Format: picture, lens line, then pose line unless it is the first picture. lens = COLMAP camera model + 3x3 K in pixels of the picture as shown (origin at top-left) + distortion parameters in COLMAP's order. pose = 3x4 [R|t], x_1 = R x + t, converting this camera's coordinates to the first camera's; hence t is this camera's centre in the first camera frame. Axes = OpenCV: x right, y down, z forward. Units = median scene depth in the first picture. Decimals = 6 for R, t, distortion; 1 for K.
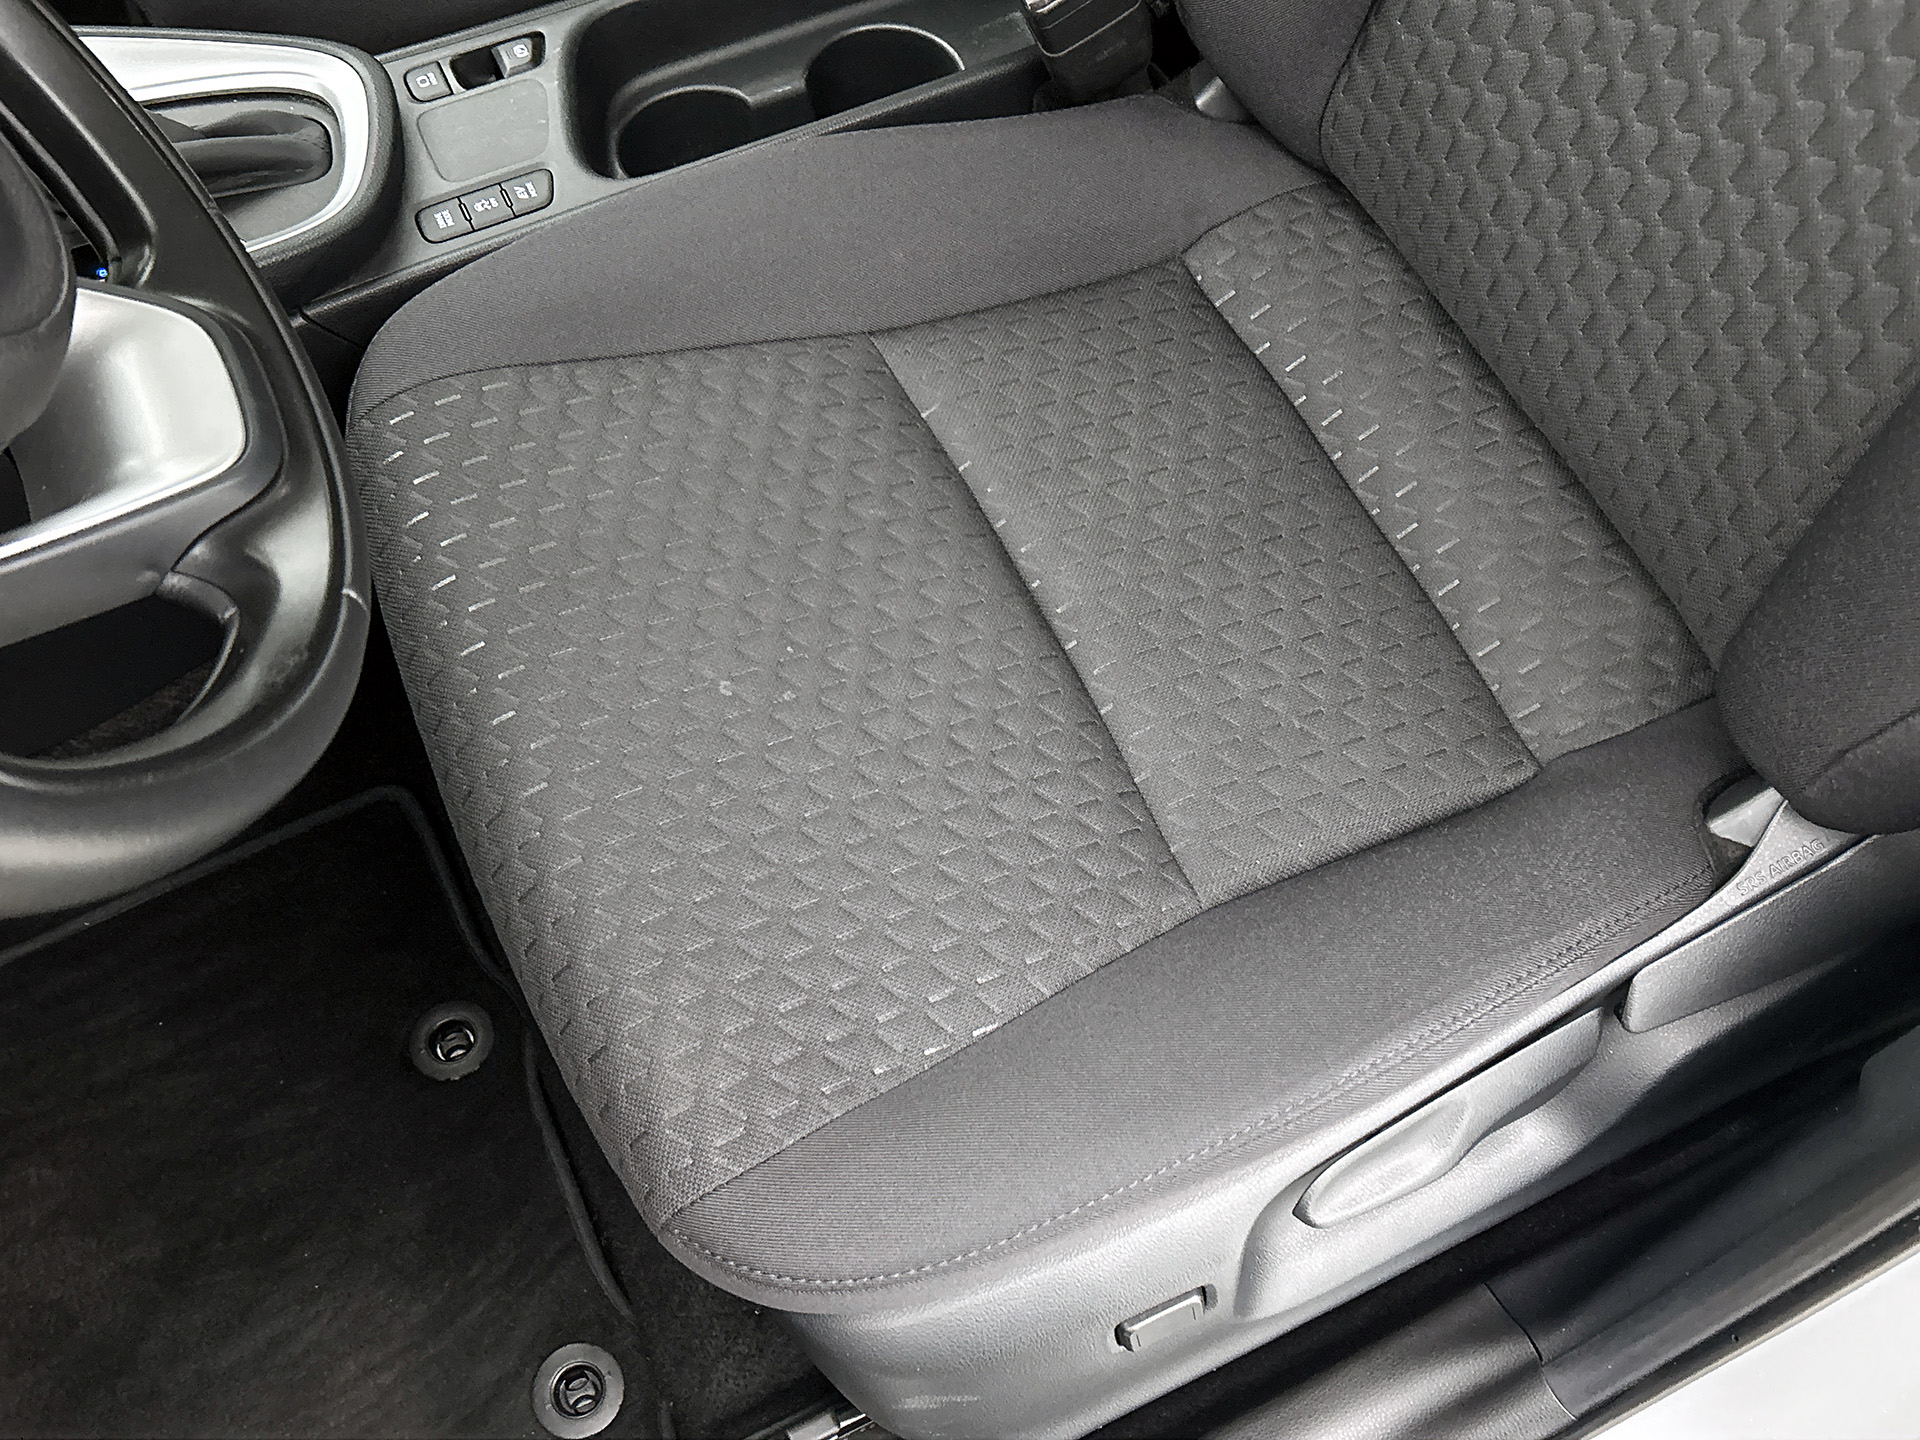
lens RADIAL K [[1899.6, 0, 964.3], [0, 1899.6, 718.2], [0, 0, 1]] dist [0.014217, 0.000000]
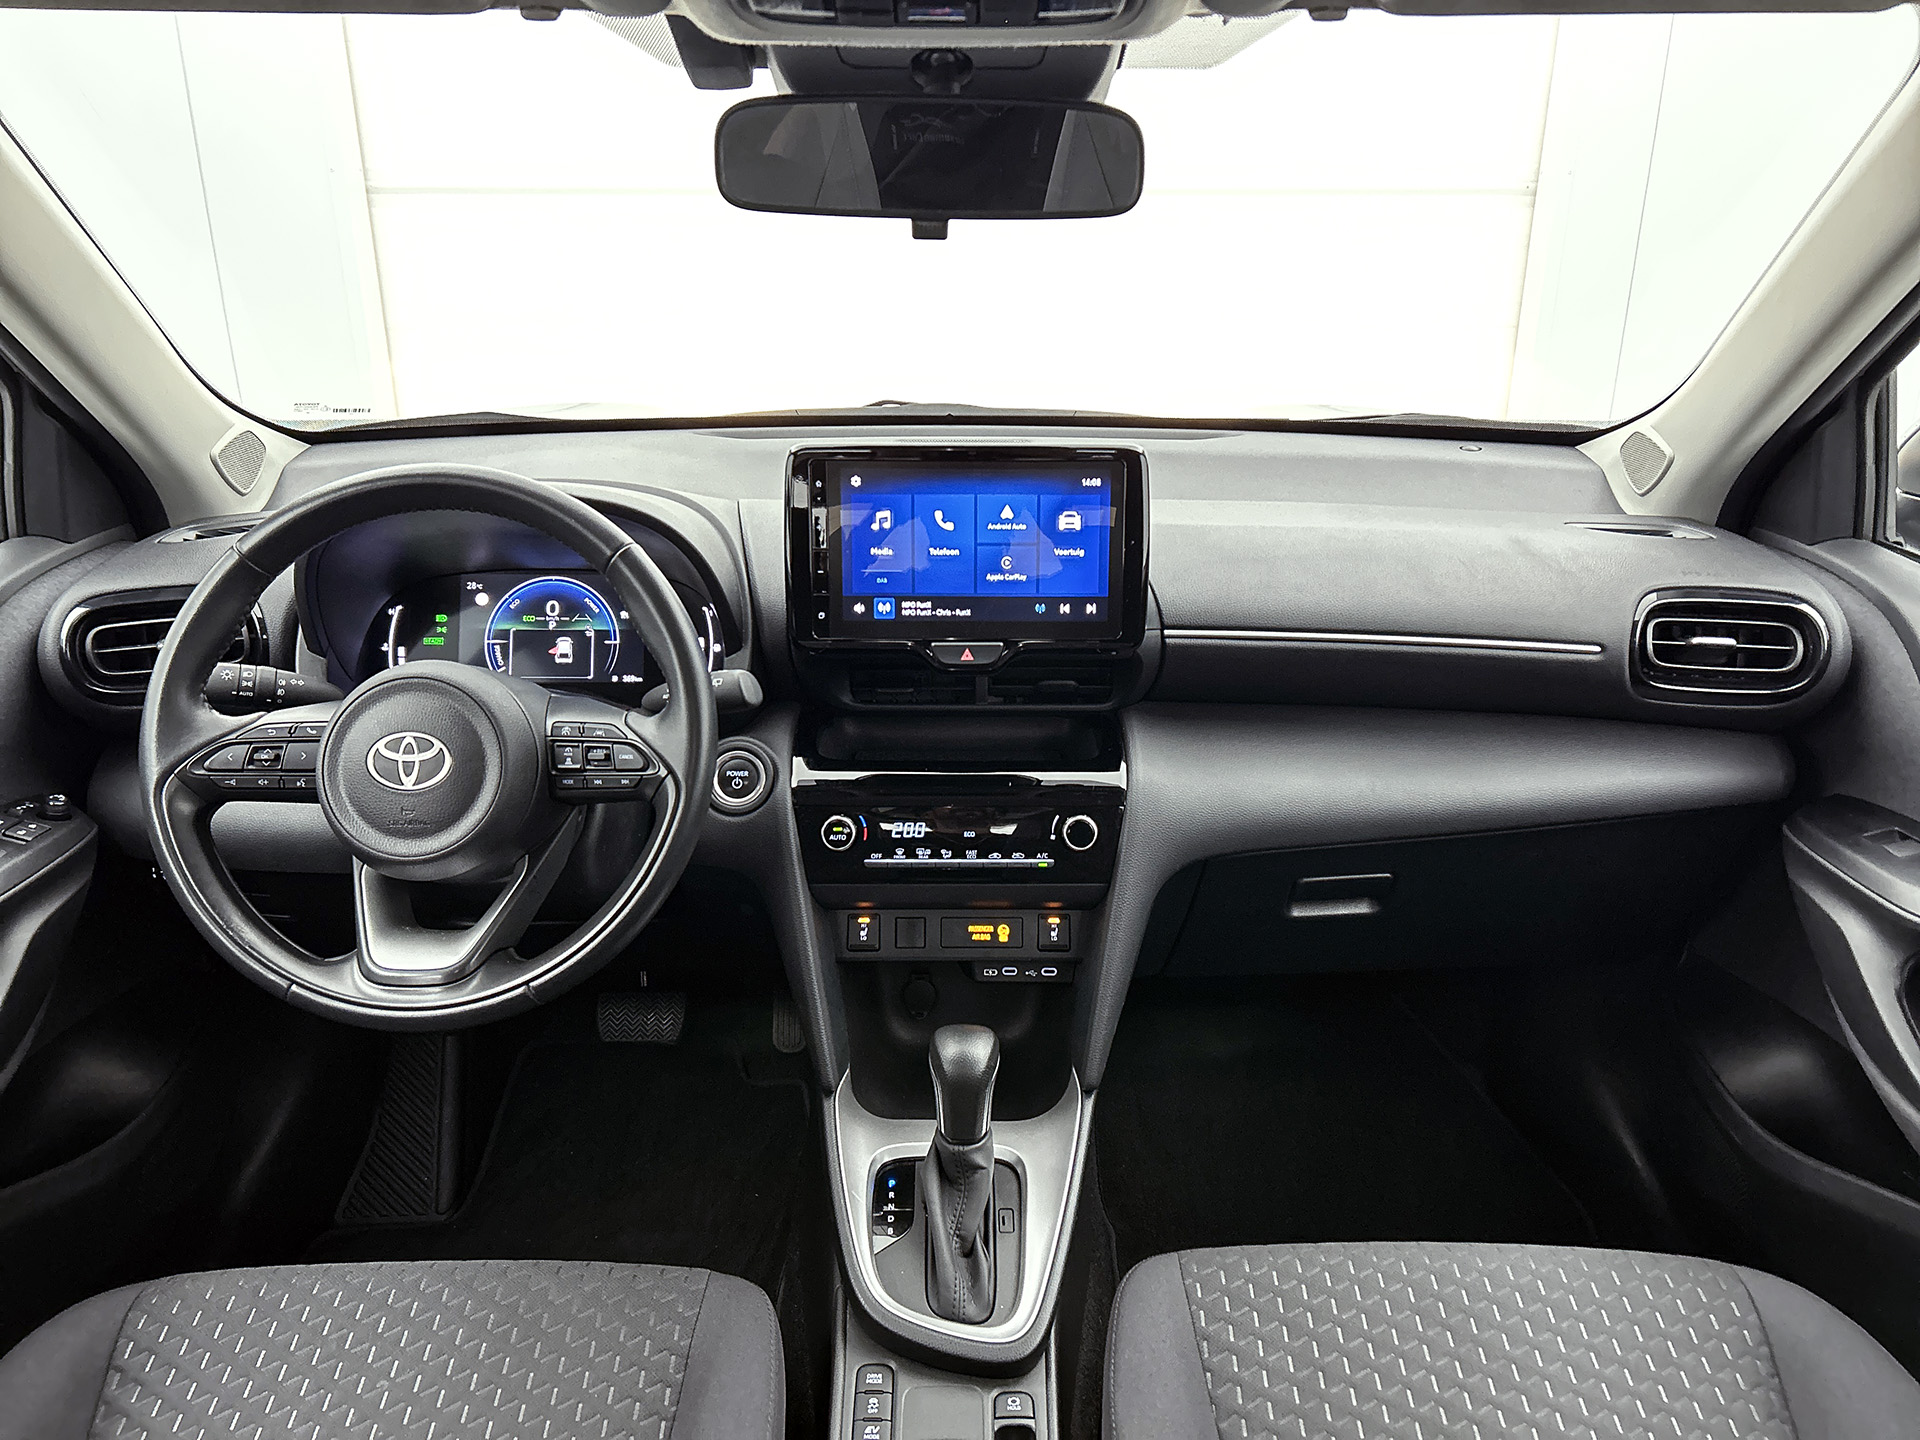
lens RADIAL K [[1450.1, 0, 975.8], [0, 1450.1, 713.9], [0, 0, 1]] dist [0.033783, -0.060526]
pose [[-0.431844, 0.366330, -0.824205, 0.385860], [-0.790310, 0.286679, 0.541503, -1.026569], [0.434651, 0.885222, 0.165713, 0.434480]]
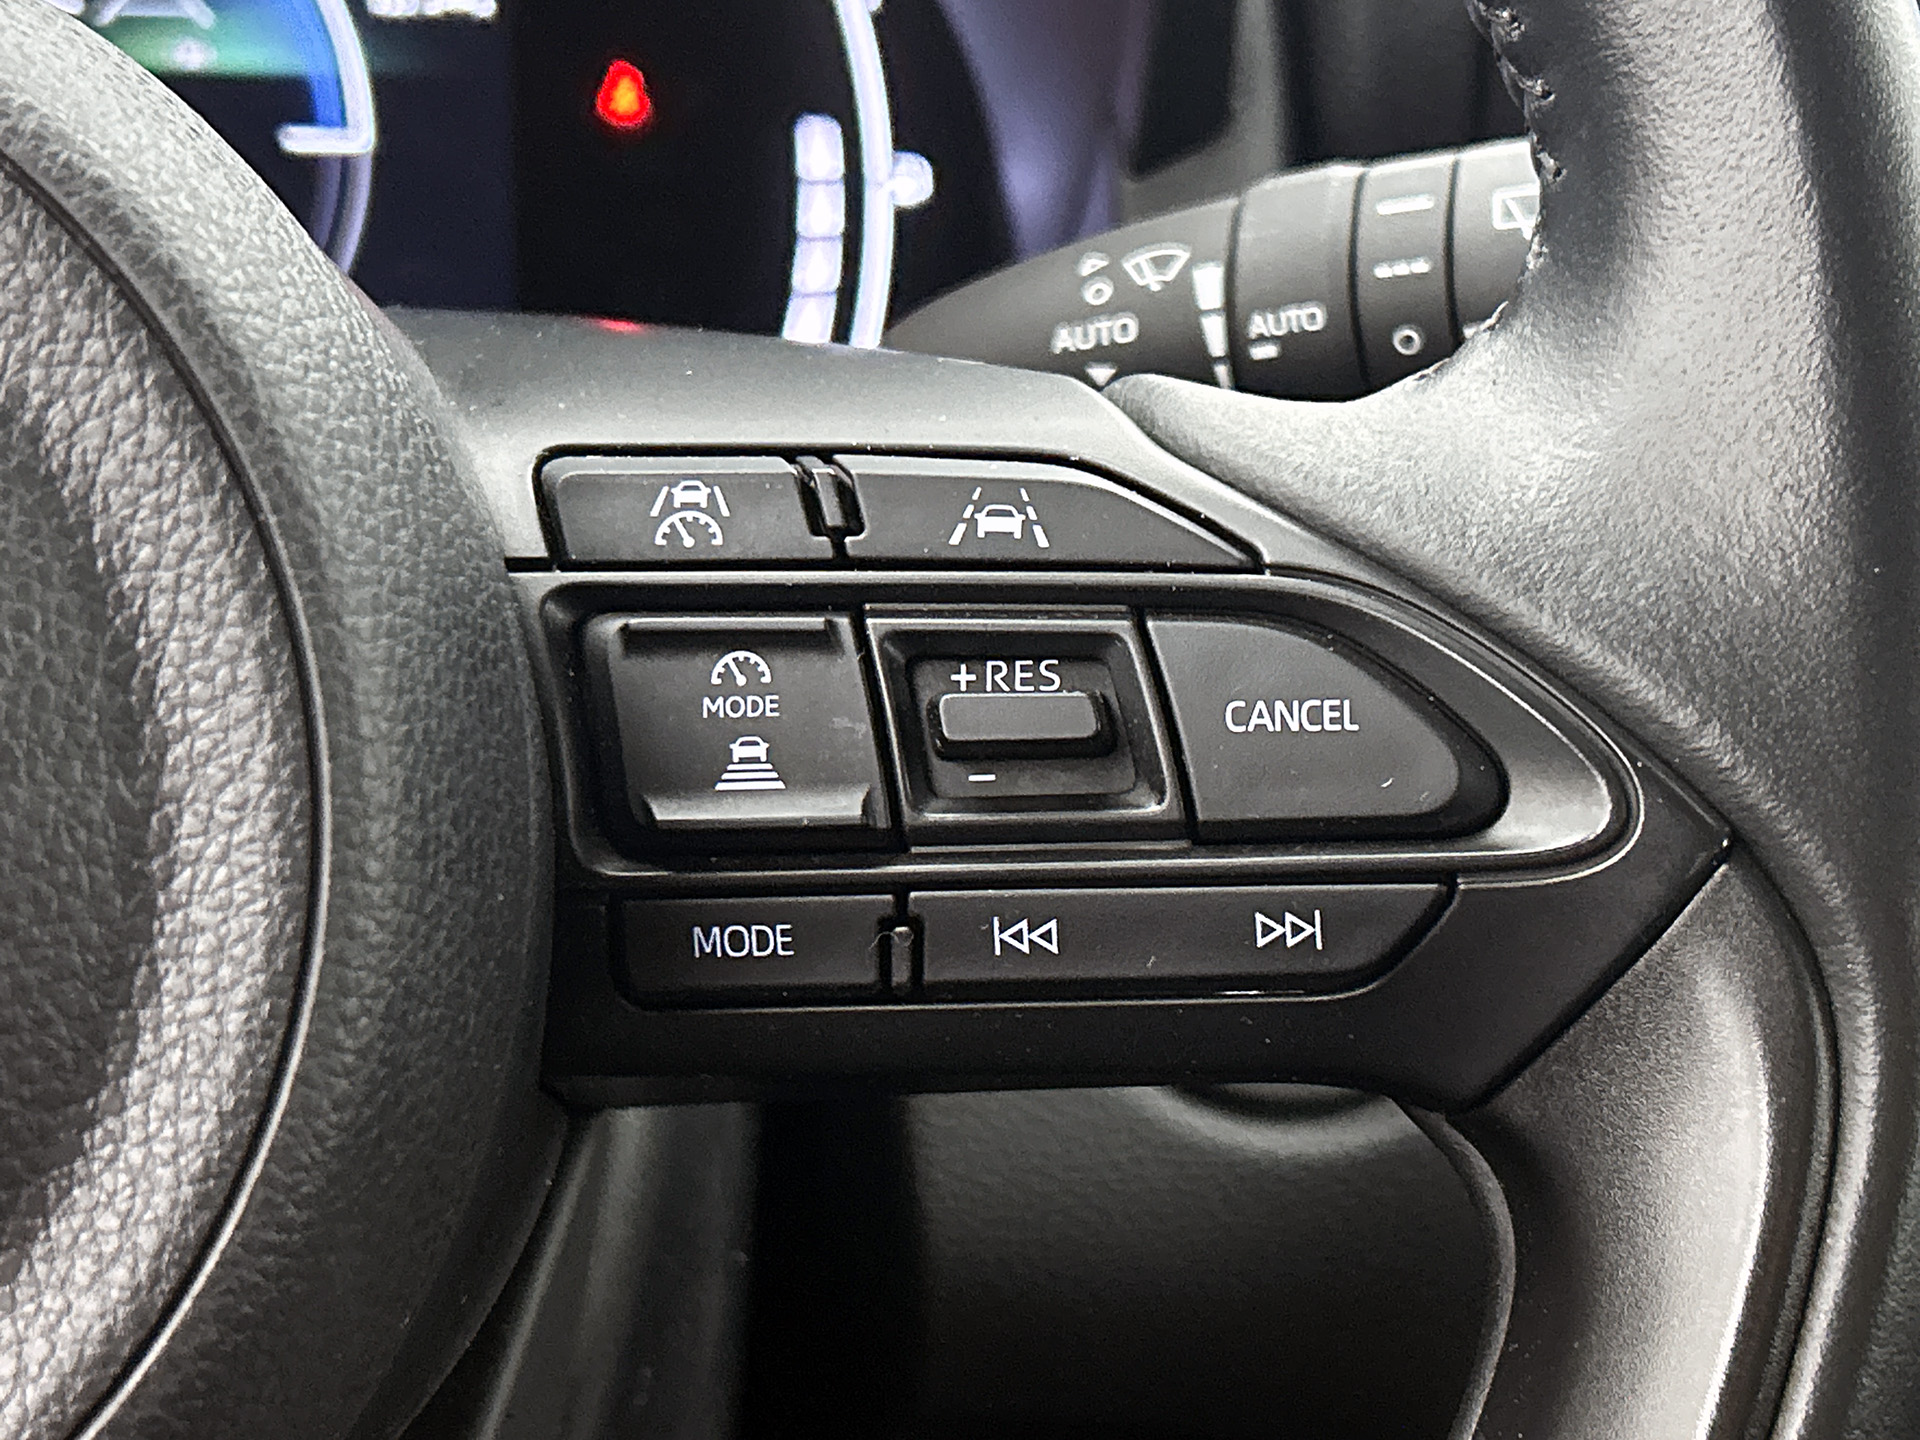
lens RADIAL K [[3368.6, 0, 946.9], [0, 3368.6, 730.3], [0, 0, 1]] dist [0.197373, 0.000000]
pose [[-0.288294, 0.371979, -0.882337, -0.100053], [-0.863091, 0.298109, 0.407683, -0.337344], [0.414682, 0.879069, 0.235109, 0.448018]]
